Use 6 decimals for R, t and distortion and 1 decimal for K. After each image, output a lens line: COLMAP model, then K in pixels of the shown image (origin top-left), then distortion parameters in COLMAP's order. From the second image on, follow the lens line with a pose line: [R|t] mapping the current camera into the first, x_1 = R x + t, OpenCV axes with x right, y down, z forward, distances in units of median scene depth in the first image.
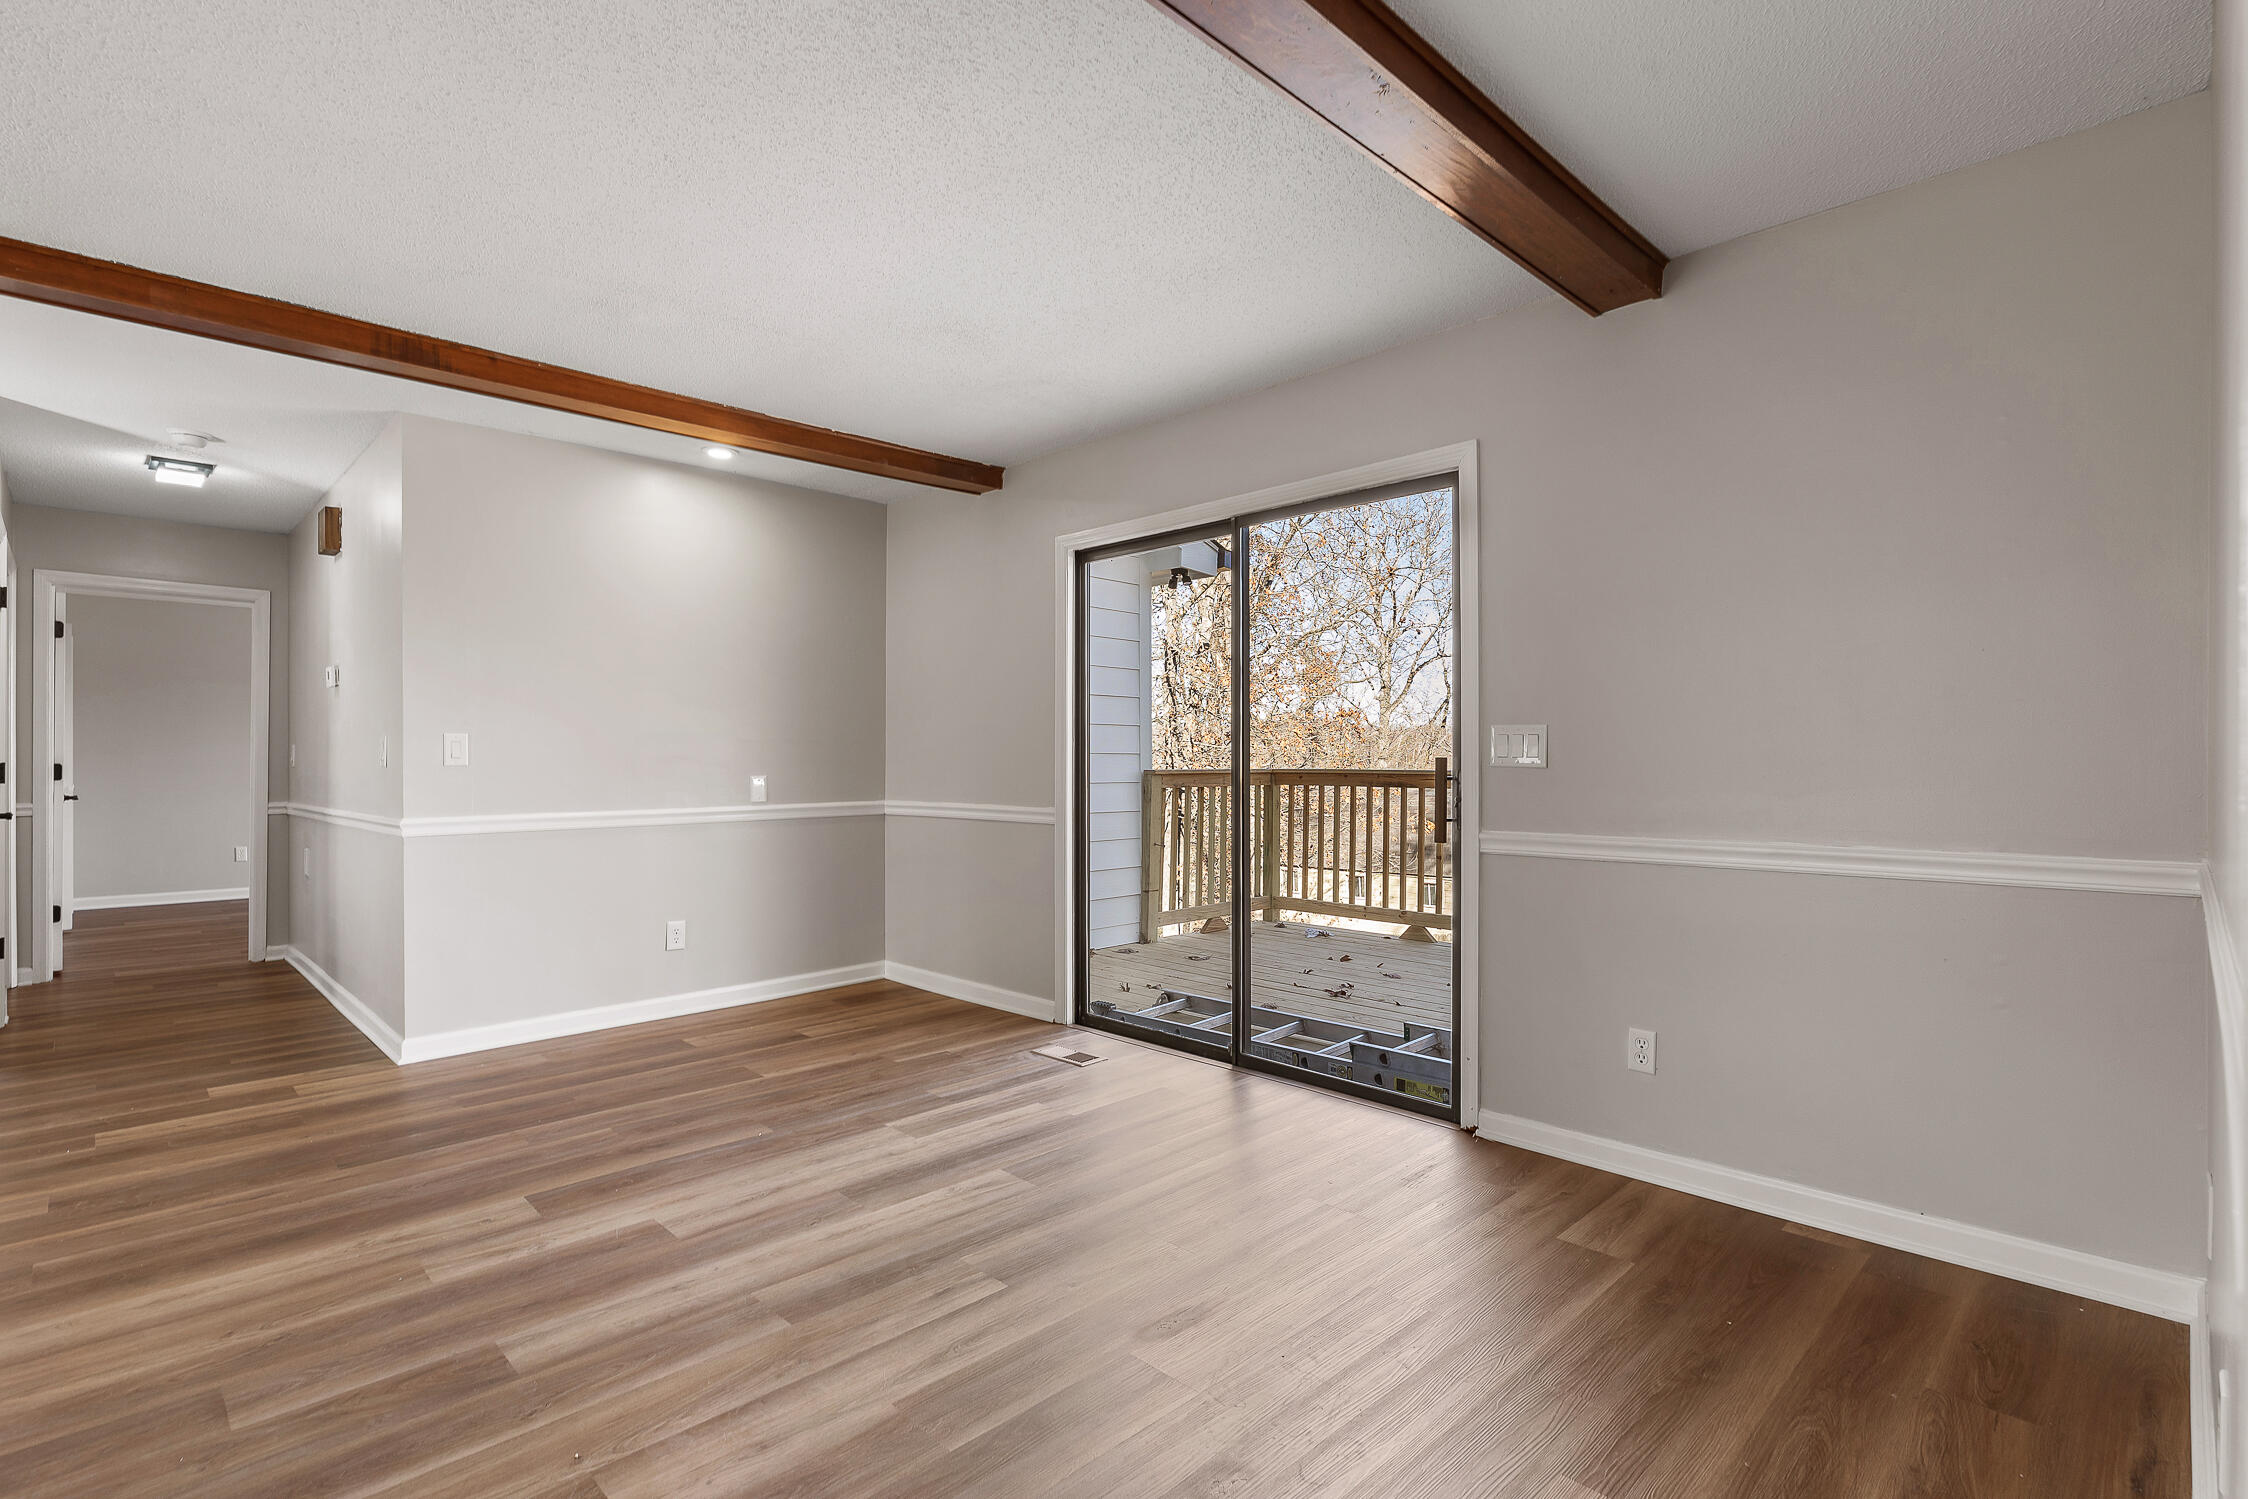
lens RADIAL K [[1062.1, 0, 1113.0], [0, 1062.1, 762.0], [0, 0, 1]] dist [-0.003300, 0.000799]
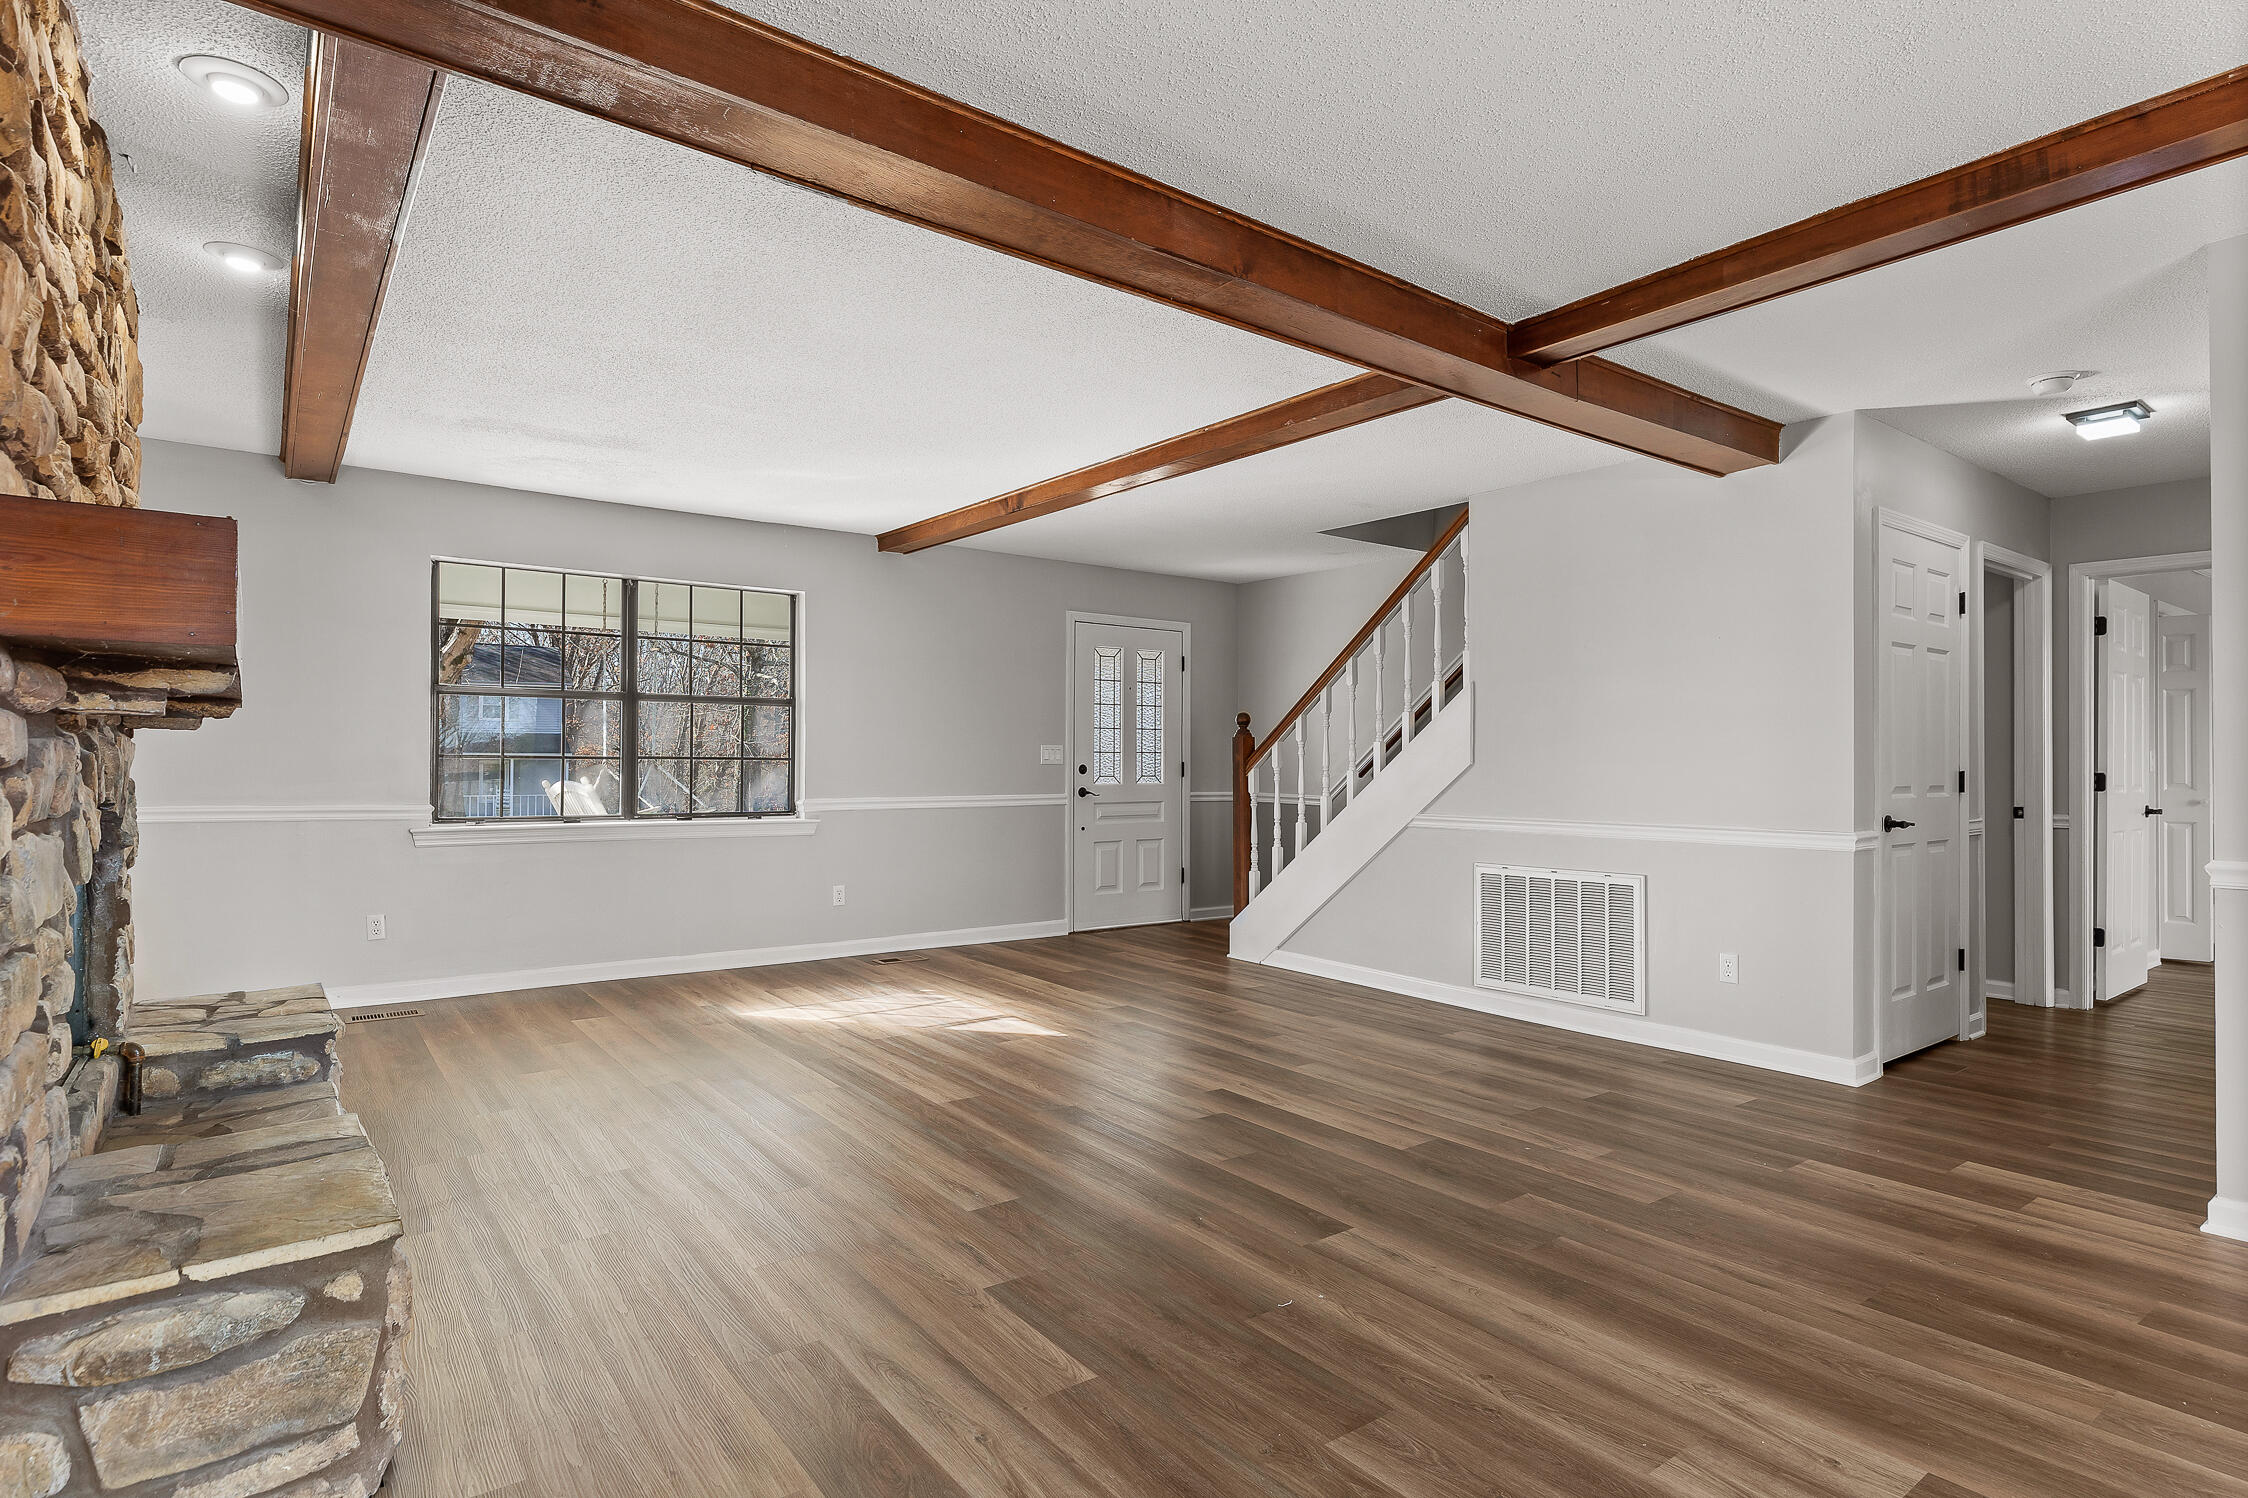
lens RADIAL K [[1161.3, 0, 1158.6], [0, 1161.3, 751.0], [0, 0, 1]] dist [0.000943, -0.000628]
pose [[-0.111520, -0.011261, -0.993698, 0.152291], [-0.006367, 0.999923, -0.010617, -0.002258], [0.993742, 0.005142, -0.111583, 0.544196]]
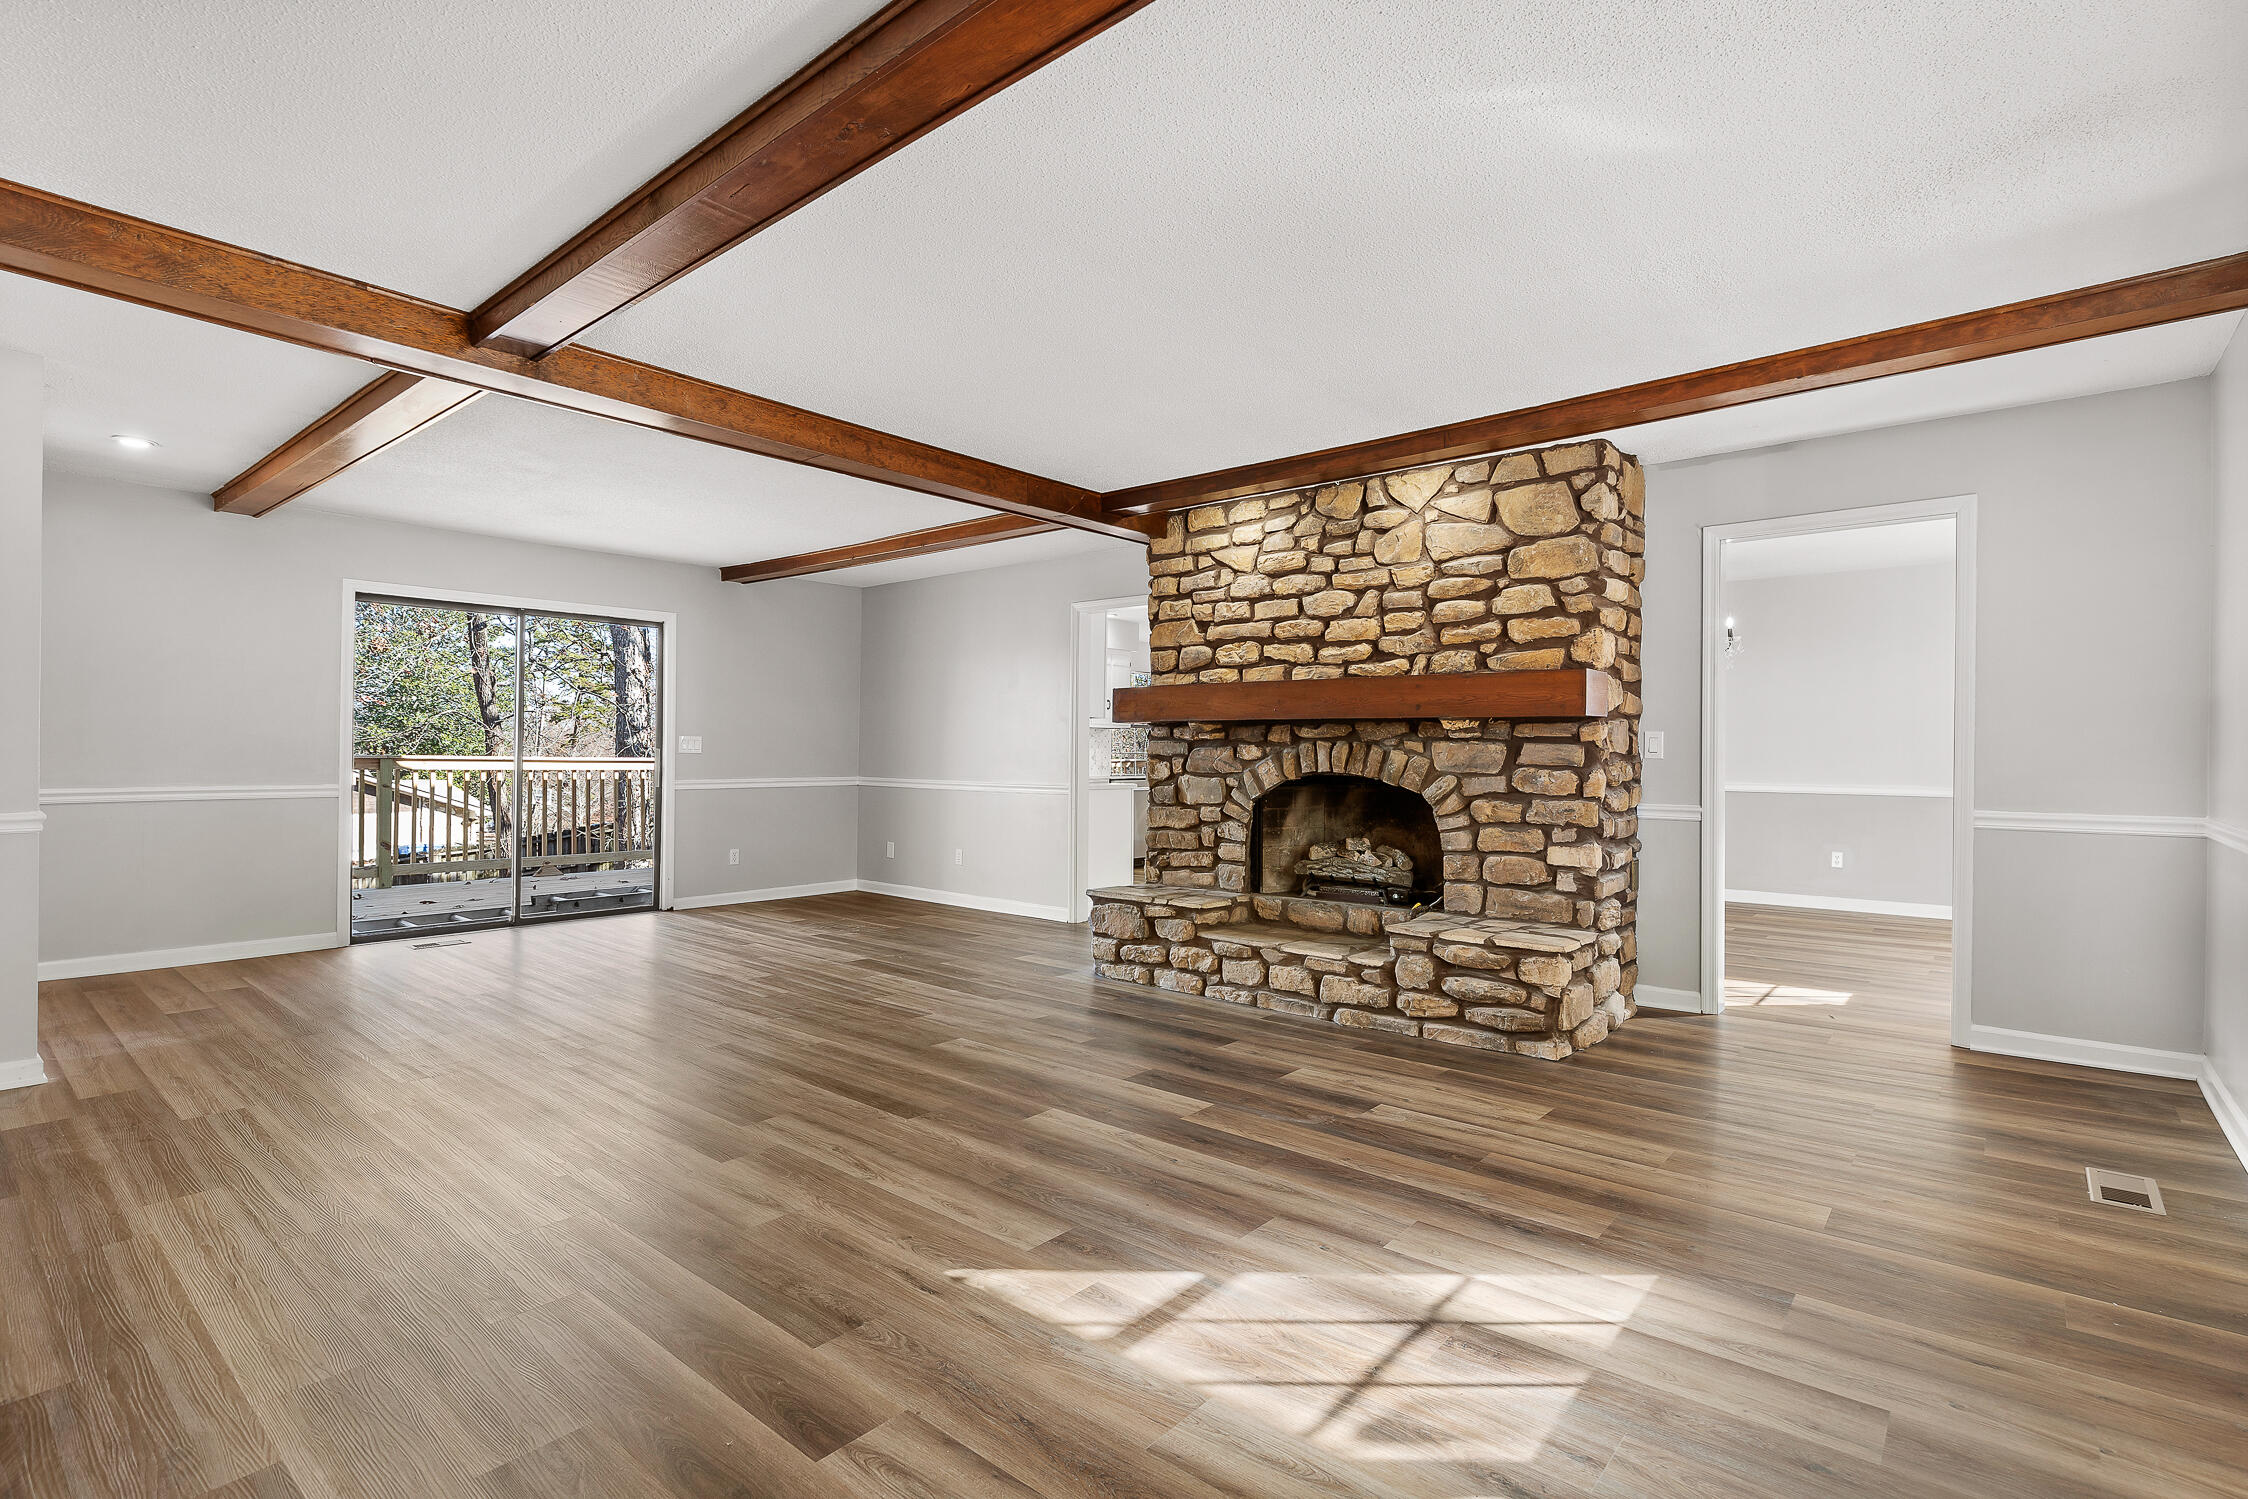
lens RADIAL K [[1062.1, 0, 1131.4], [0, 1062.1, 743.5], [0, 0, 1]] dist [-0.003300, 0.000799]
pose [[-0.089555, 0.006975, 0.995957, -2.062810], [-0.006376, 0.999951, -0.007576, -0.003055], [-0.995961, -0.007029, -0.089506, 0.206708]]
